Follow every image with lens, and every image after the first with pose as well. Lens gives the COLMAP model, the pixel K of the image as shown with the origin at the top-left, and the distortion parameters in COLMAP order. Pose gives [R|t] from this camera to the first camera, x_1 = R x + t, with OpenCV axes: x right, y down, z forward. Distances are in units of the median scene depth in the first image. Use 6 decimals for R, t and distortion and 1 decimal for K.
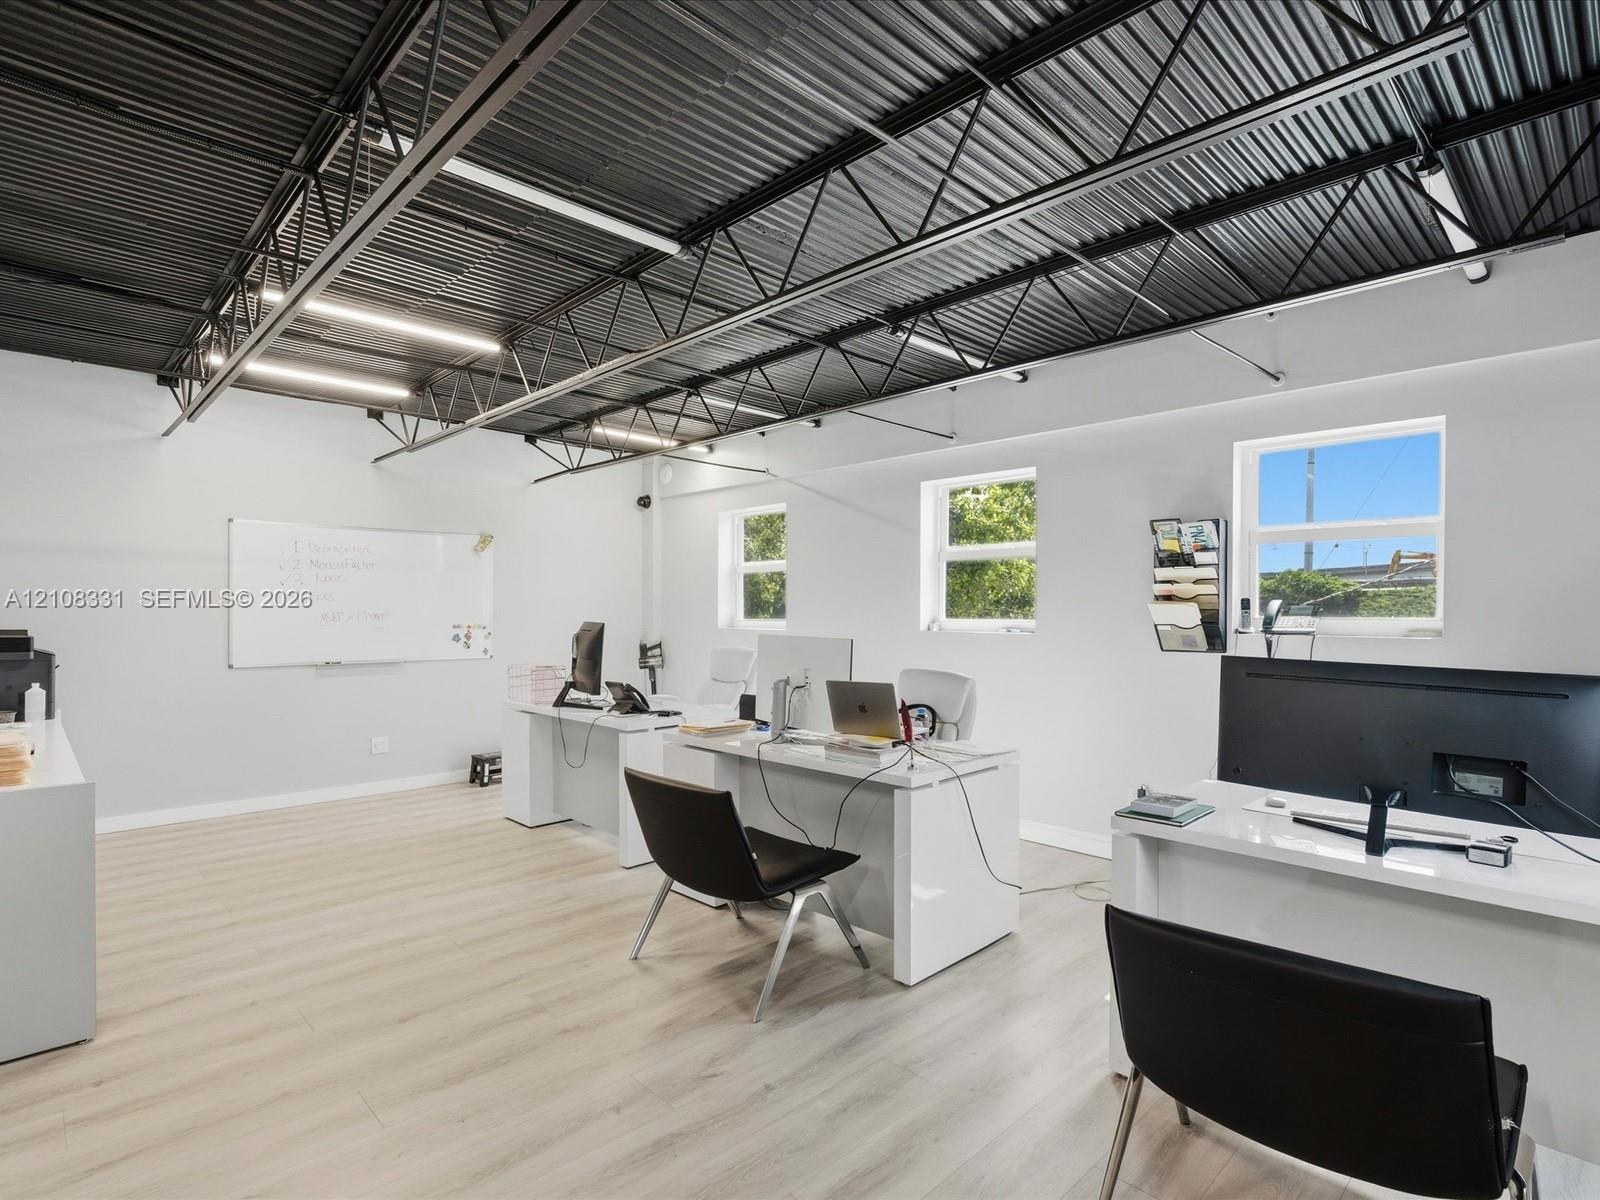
lens RADIAL K [[823.6, 0, 801.3], [0, 823.6, 604.9], [0, 0, 1]] dist [-0.002307, 0.001854]
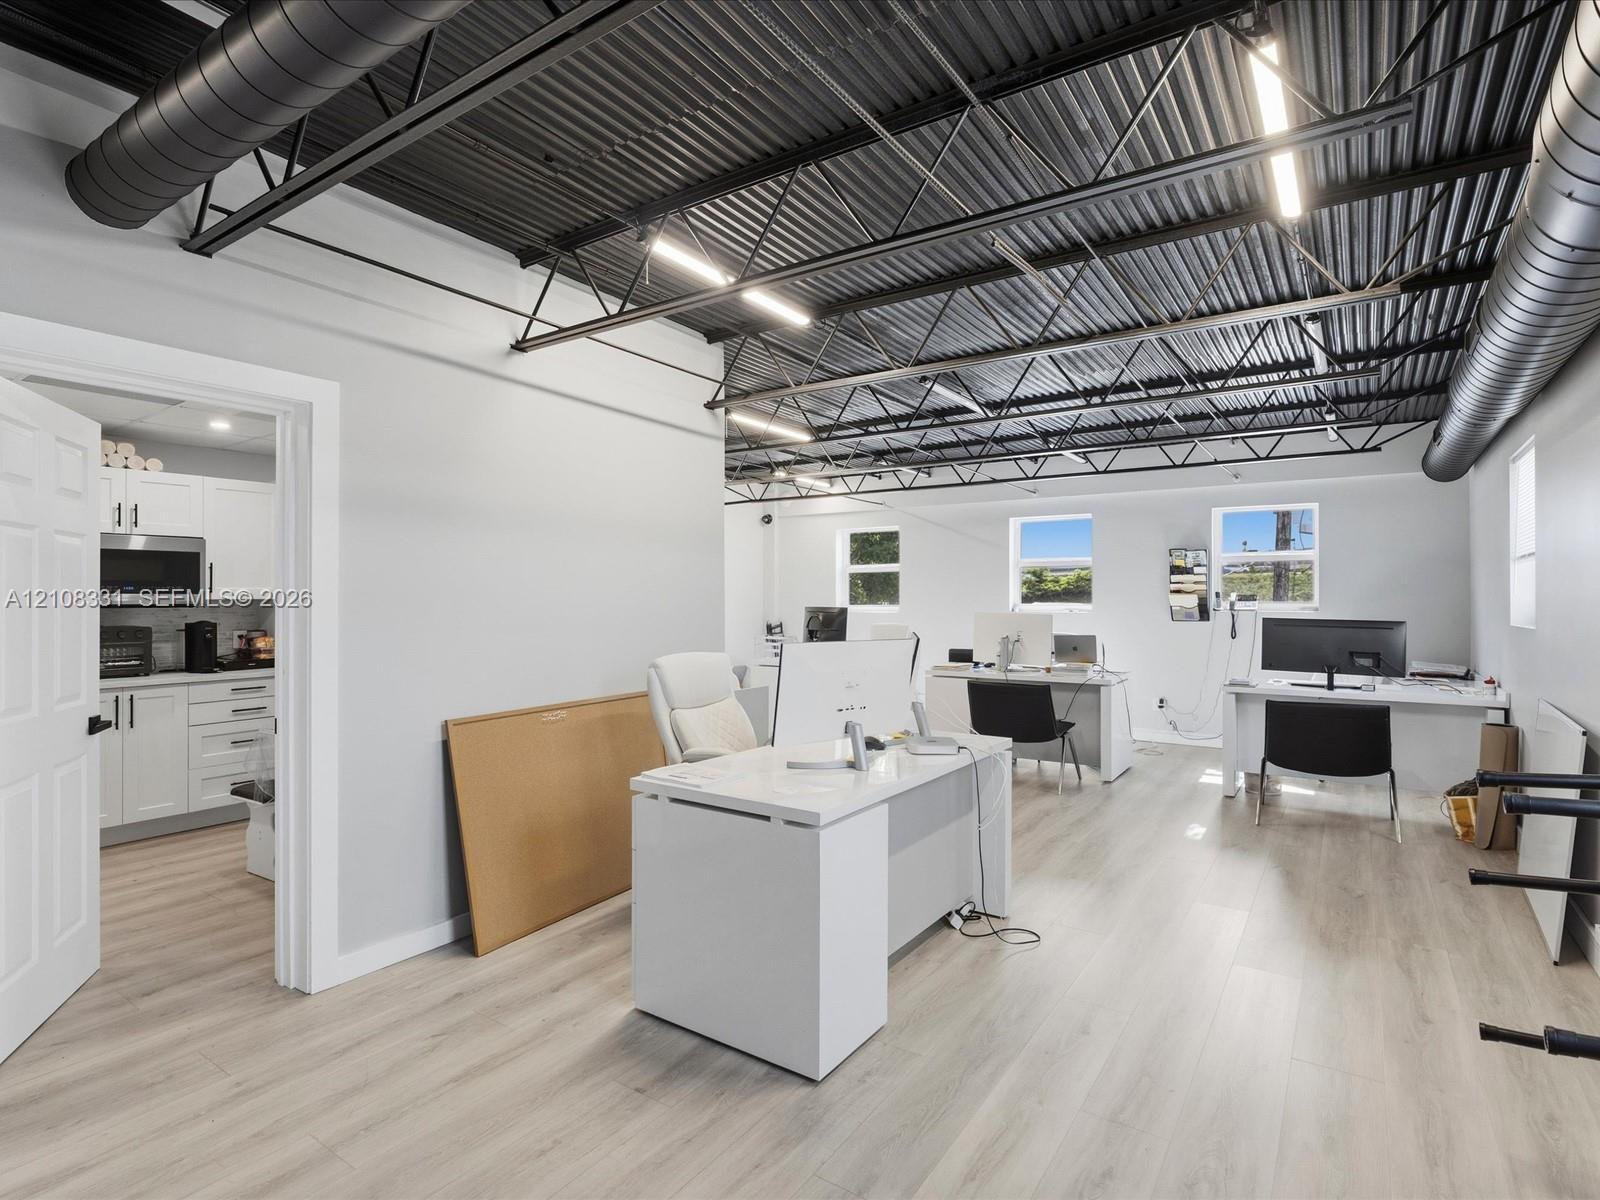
lens RADIAL K [[823.6, 0, 798.7], [0, 823.6, 597.3], [0, 0, 1]] dist [-0.002307, 0.001854]
pose [[0.979315, -0.003539, 0.202311, -0.743912], [0.002263, 0.999976, 0.006537, -0.009777], [-0.202329, -0.005944, 0.979300, -0.611739]]
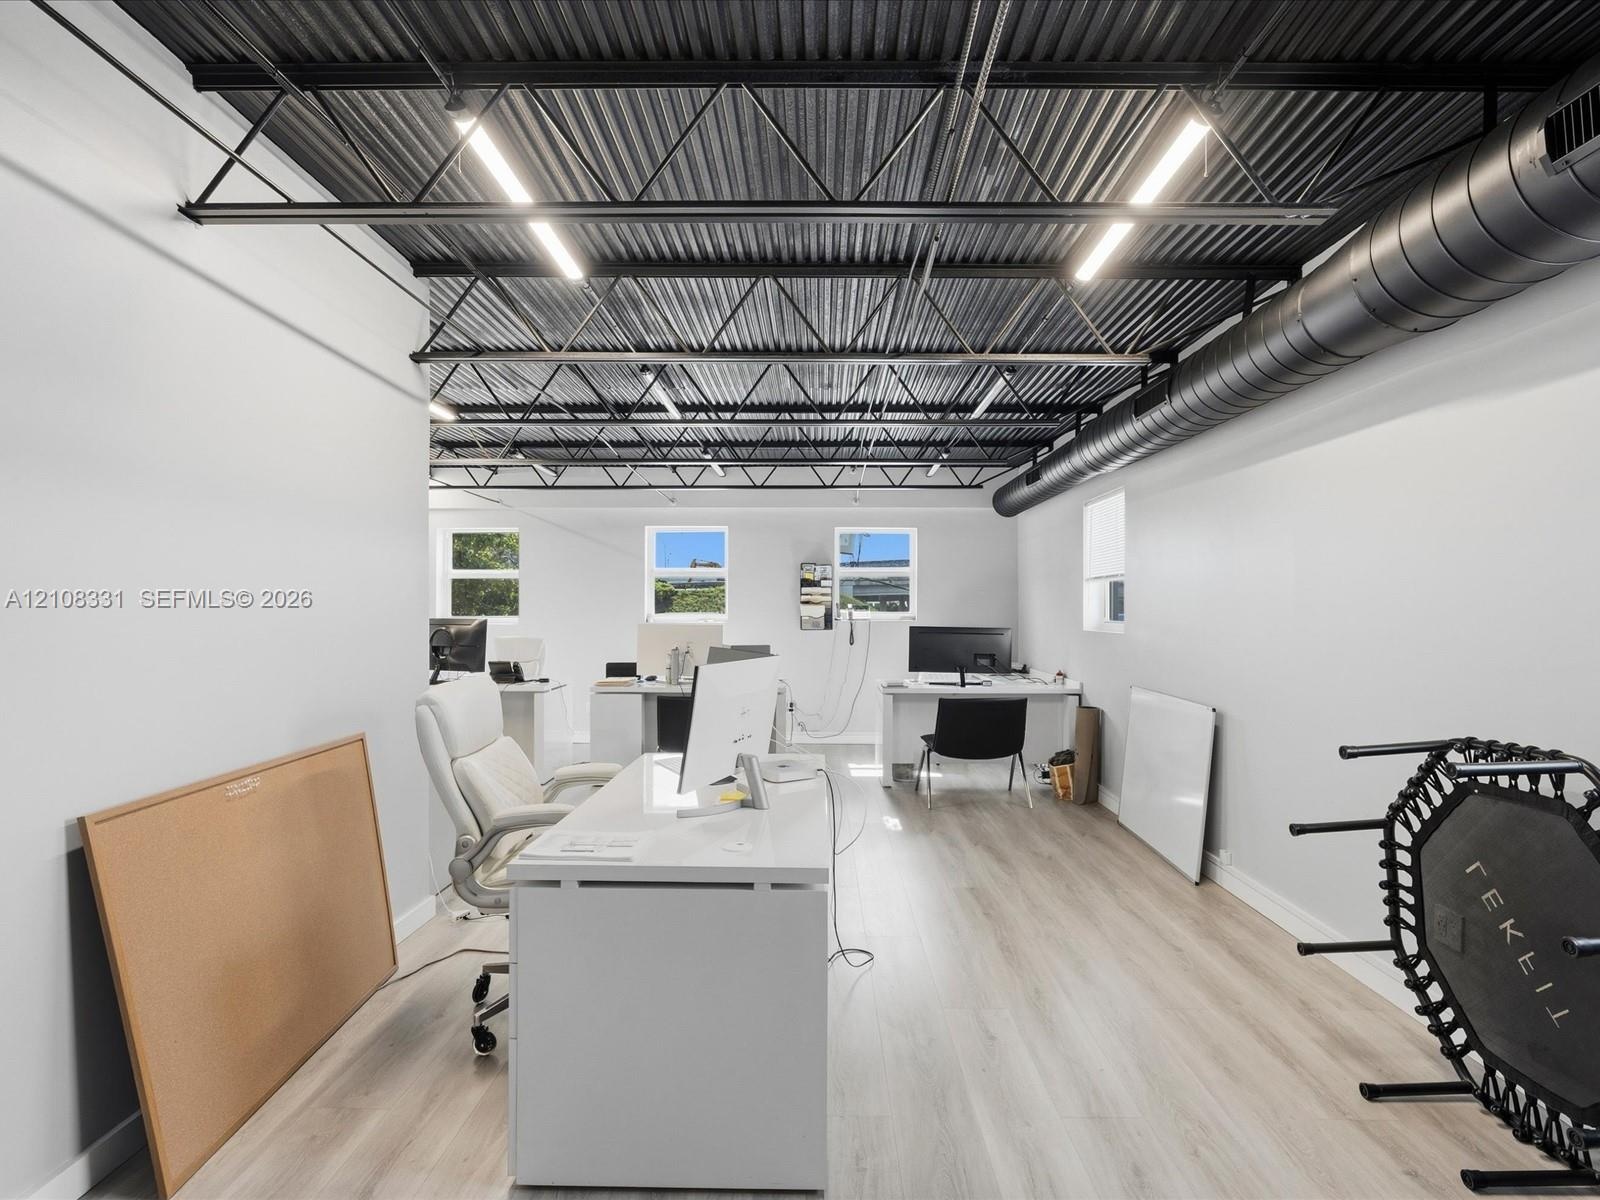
lens RADIAL K [[823.6, 0, 802.4], [0, 823.6, 609.1], [0, 0, 1]] dist [-0.002307, 0.001854]
pose [[0.702699, -0.002675, 0.711483, -0.966487], [-0.004804, 0.999952, 0.008504, -0.009848], [-0.711471, -0.009394, 0.702652, -0.376360]]
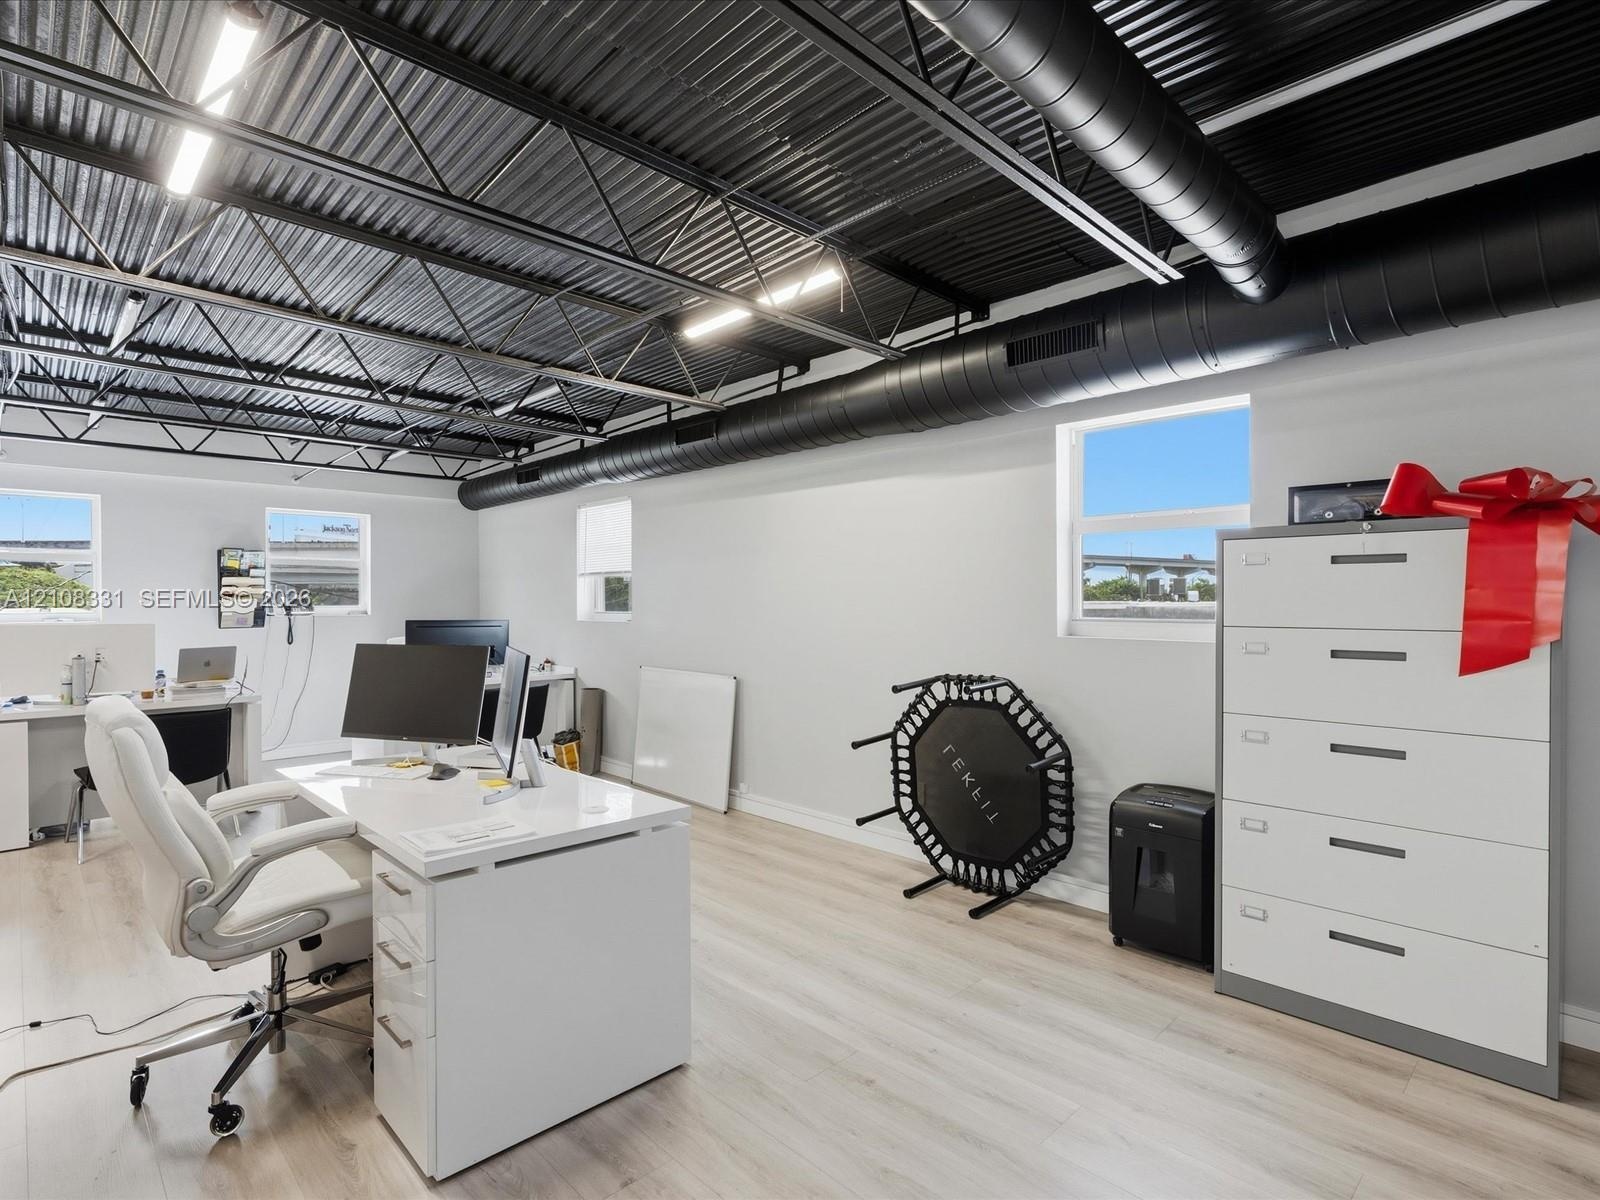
lens RADIAL K [[823.6, 0, 811.7], [0, 823.6, 604.4], [0, 0, 1]] dist [-0.002307, 0.001854]
pose [[-0.016366, -0.005936, 0.999848, -1.217902], [-0.005913, 0.999965, 0.005840, -0.007116], [-0.999849, -0.005816, -0.016400, -0.132368]]
